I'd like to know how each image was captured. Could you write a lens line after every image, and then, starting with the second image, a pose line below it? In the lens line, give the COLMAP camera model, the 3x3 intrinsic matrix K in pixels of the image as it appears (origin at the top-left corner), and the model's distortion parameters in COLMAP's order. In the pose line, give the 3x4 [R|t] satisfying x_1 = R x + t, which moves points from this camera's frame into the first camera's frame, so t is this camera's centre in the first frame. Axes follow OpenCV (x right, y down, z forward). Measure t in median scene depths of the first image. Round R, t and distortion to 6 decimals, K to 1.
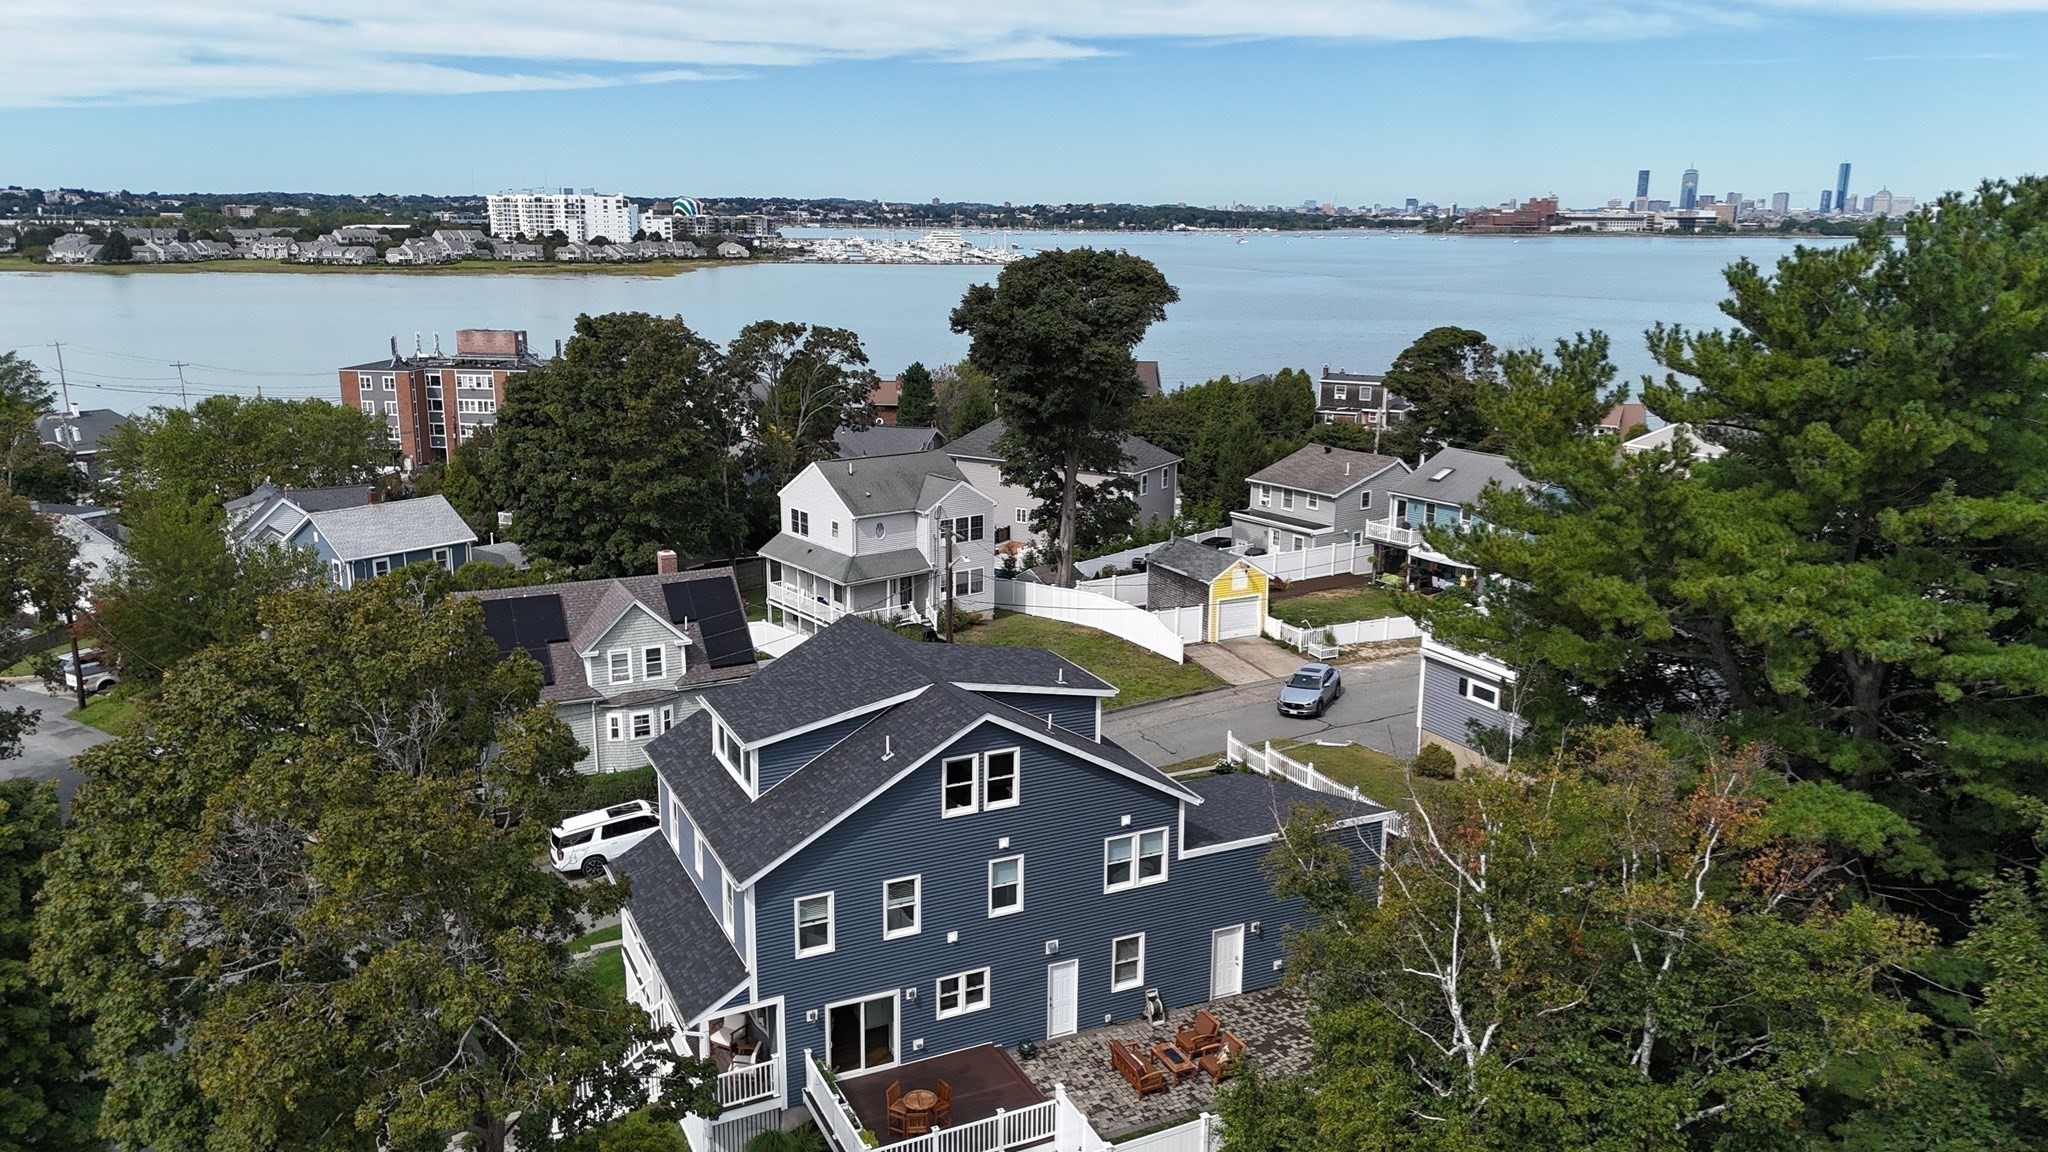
lens RADIAL K [[1511.6, 0, 1020.3], [0, 1511.6, 562.0], [0, 0, 1]] dist [0.073800, -0.064800]
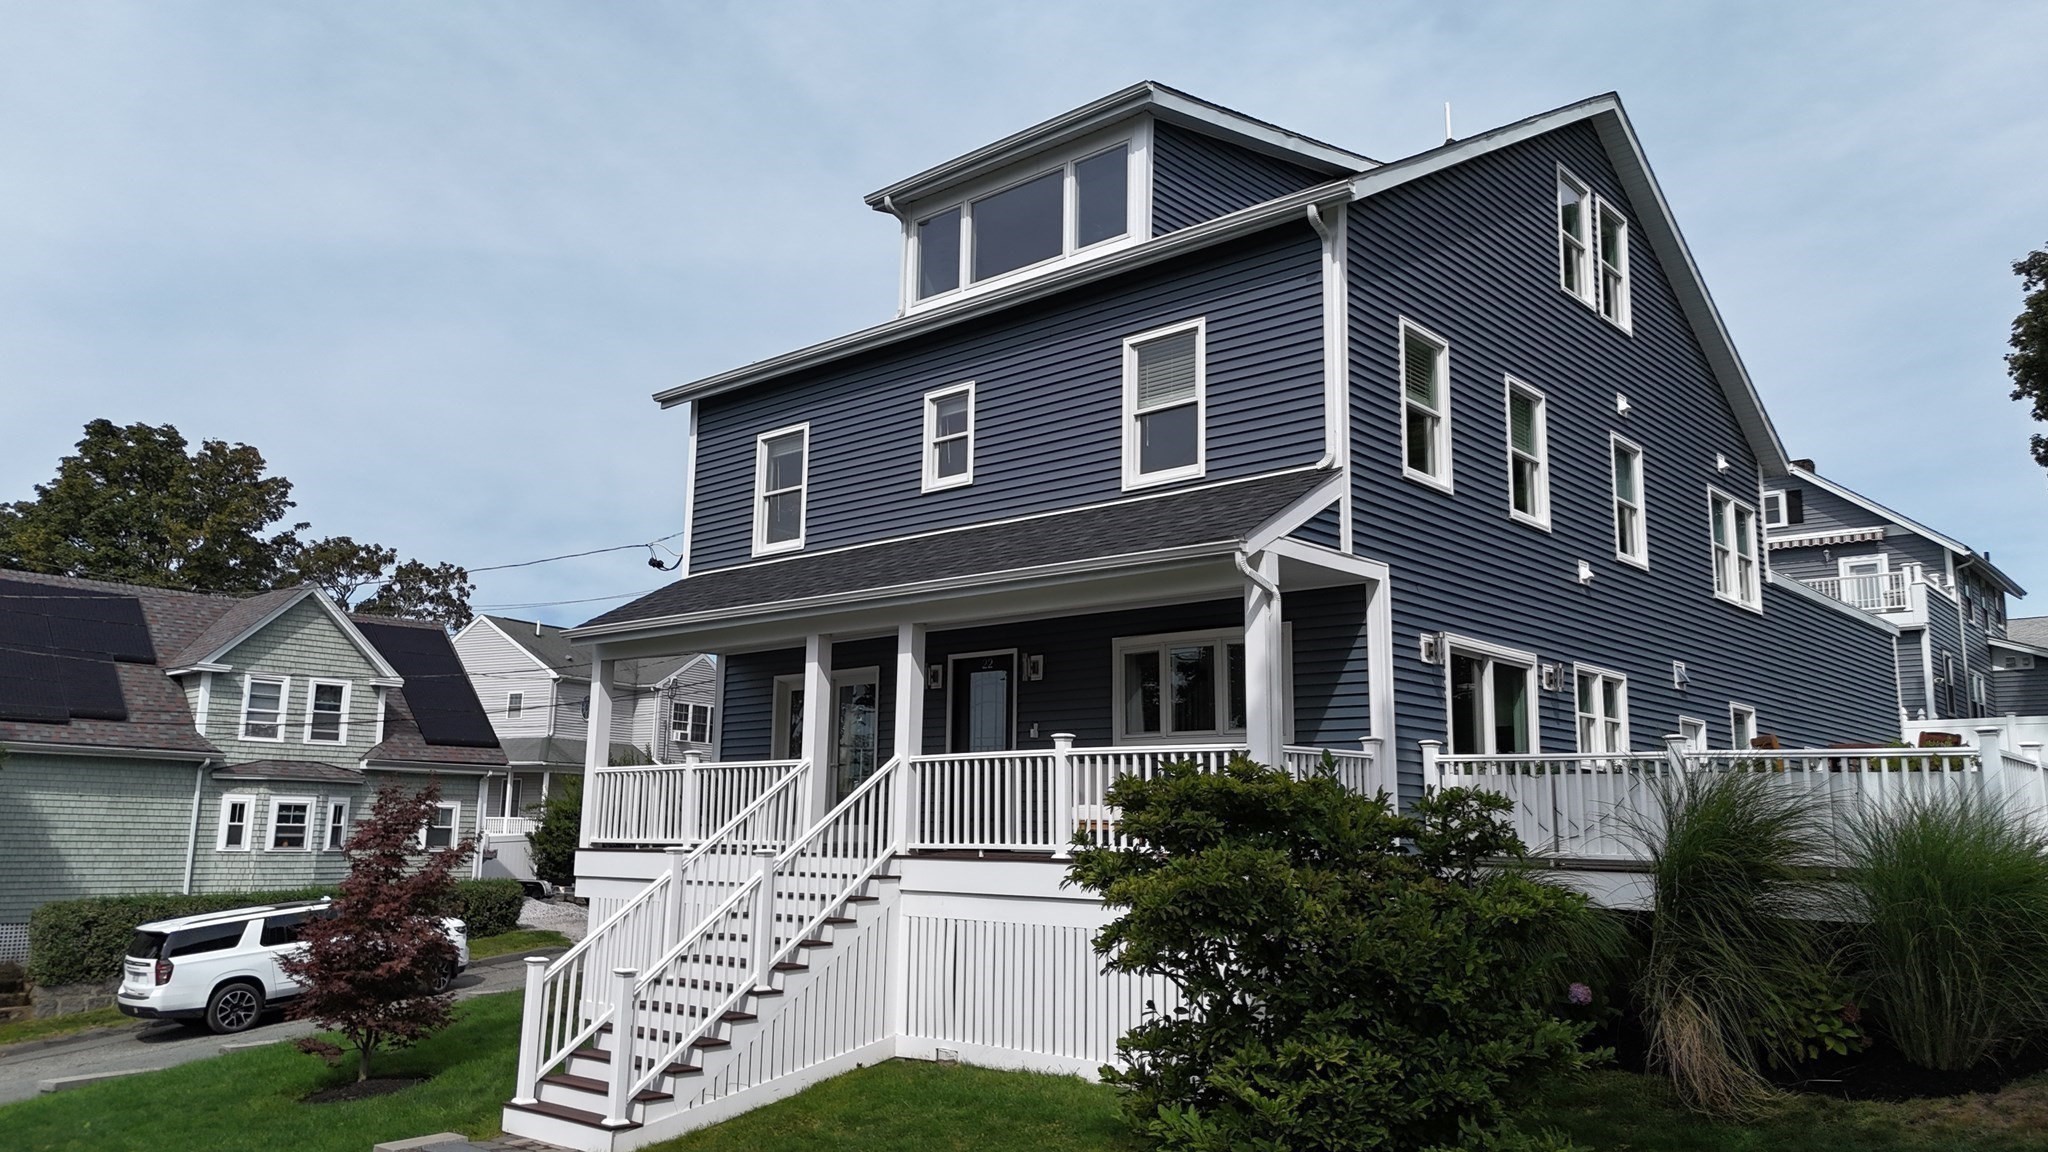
lens RADIAL K [[1511.6, 0, 1020.3], [0, 1511.6, 562.0], [0, 0, 1]] dist [0.073800, -0.064800]
pose [[0.925375, 0.075714, 0.371414, -0.151909], [0.075882, 0.923010, -0.377219, 0.168660], [-0.371380, 0.377253, 0.848385, 0.290265]]
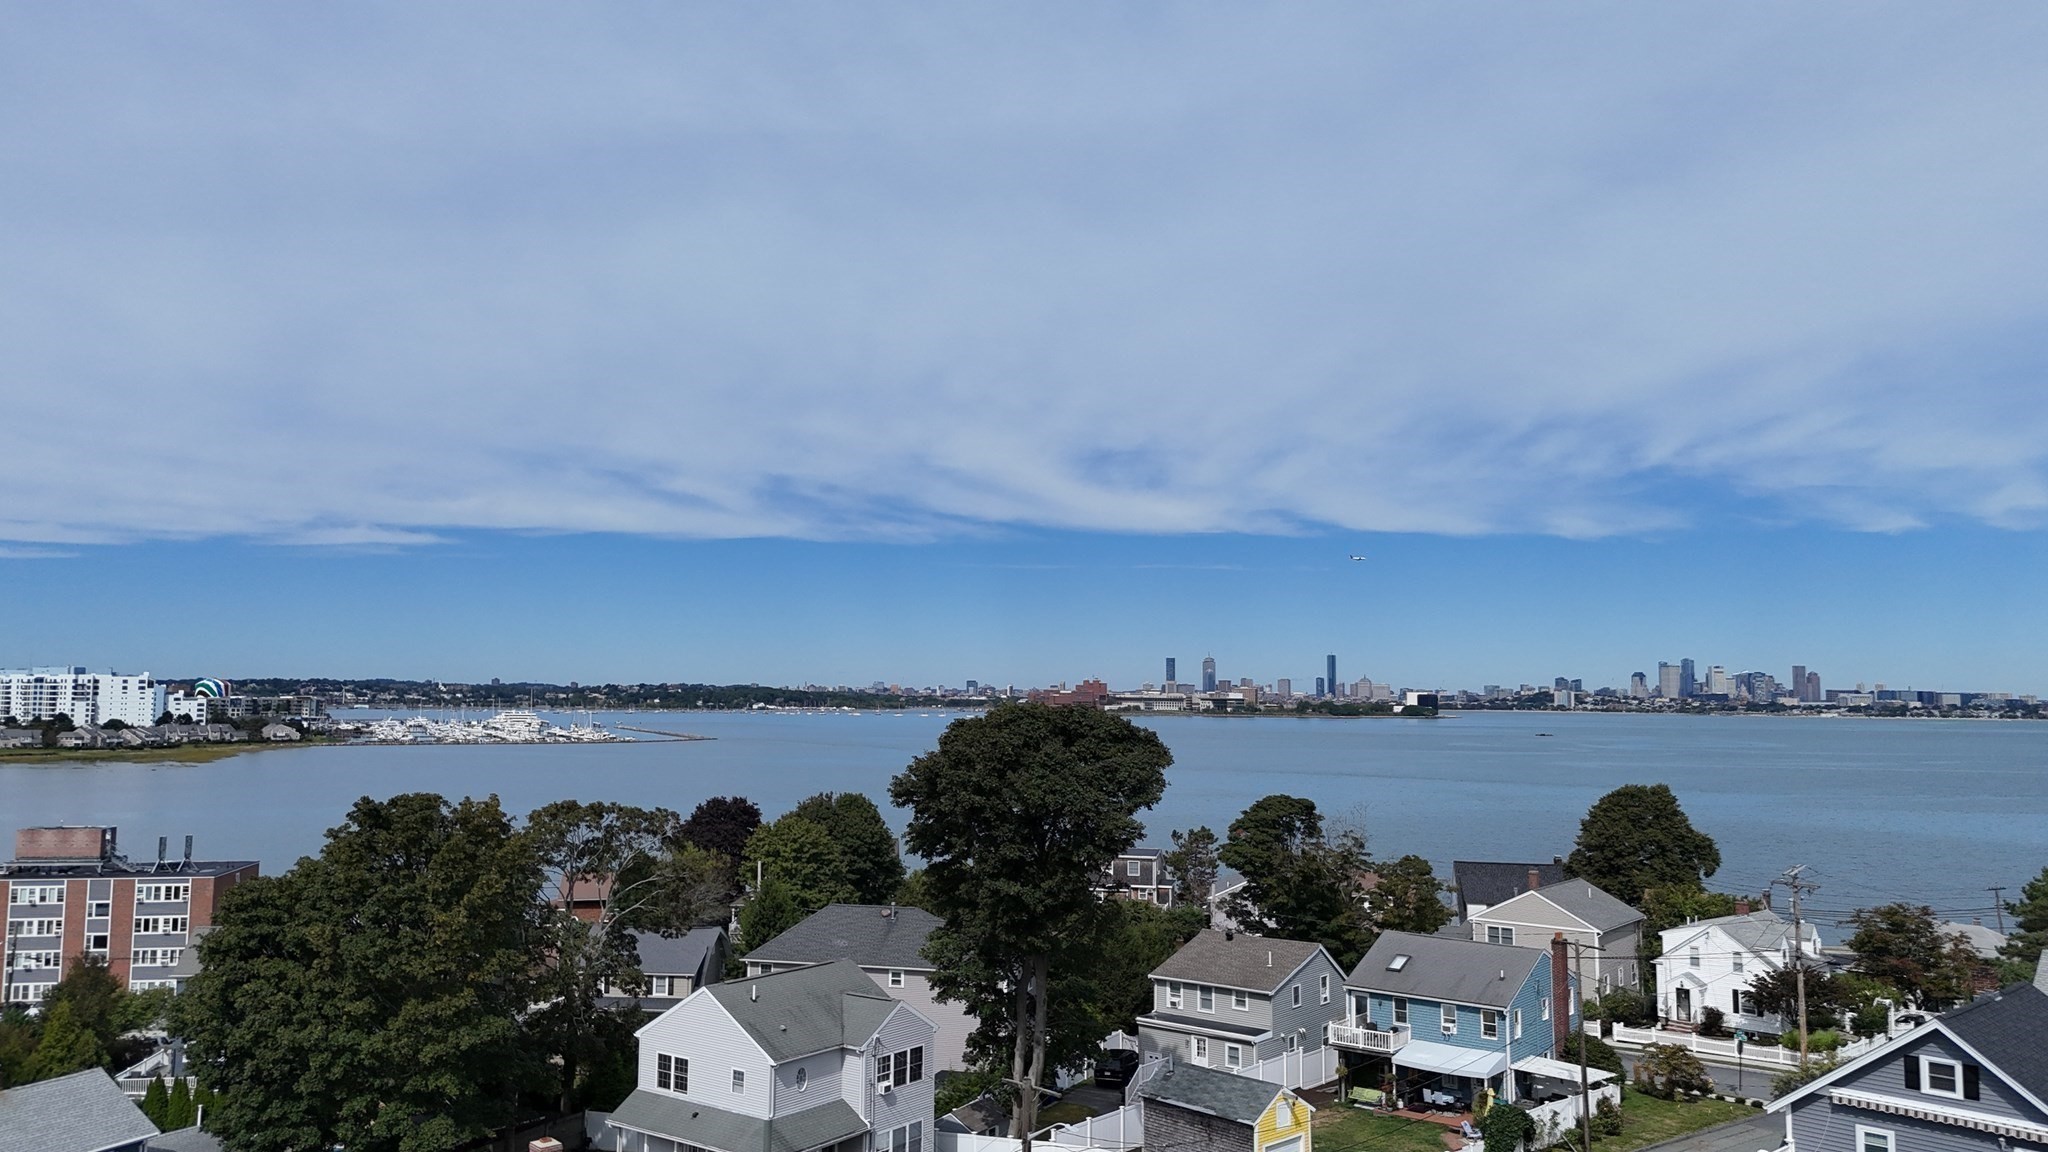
lens RADIAL K [[1511.6, 0, 1020.3], [0, 1511.6, 562.0], [0, 0, 1]] dist [0.073800, -0.064800]
pose [[0.962214, 0.023372, 0.271291, -0.175660], [0.061019, 0.952463, -0.298481, -0.028638], [-0.265370, 0.303756, 0.915047, 0.188950]]
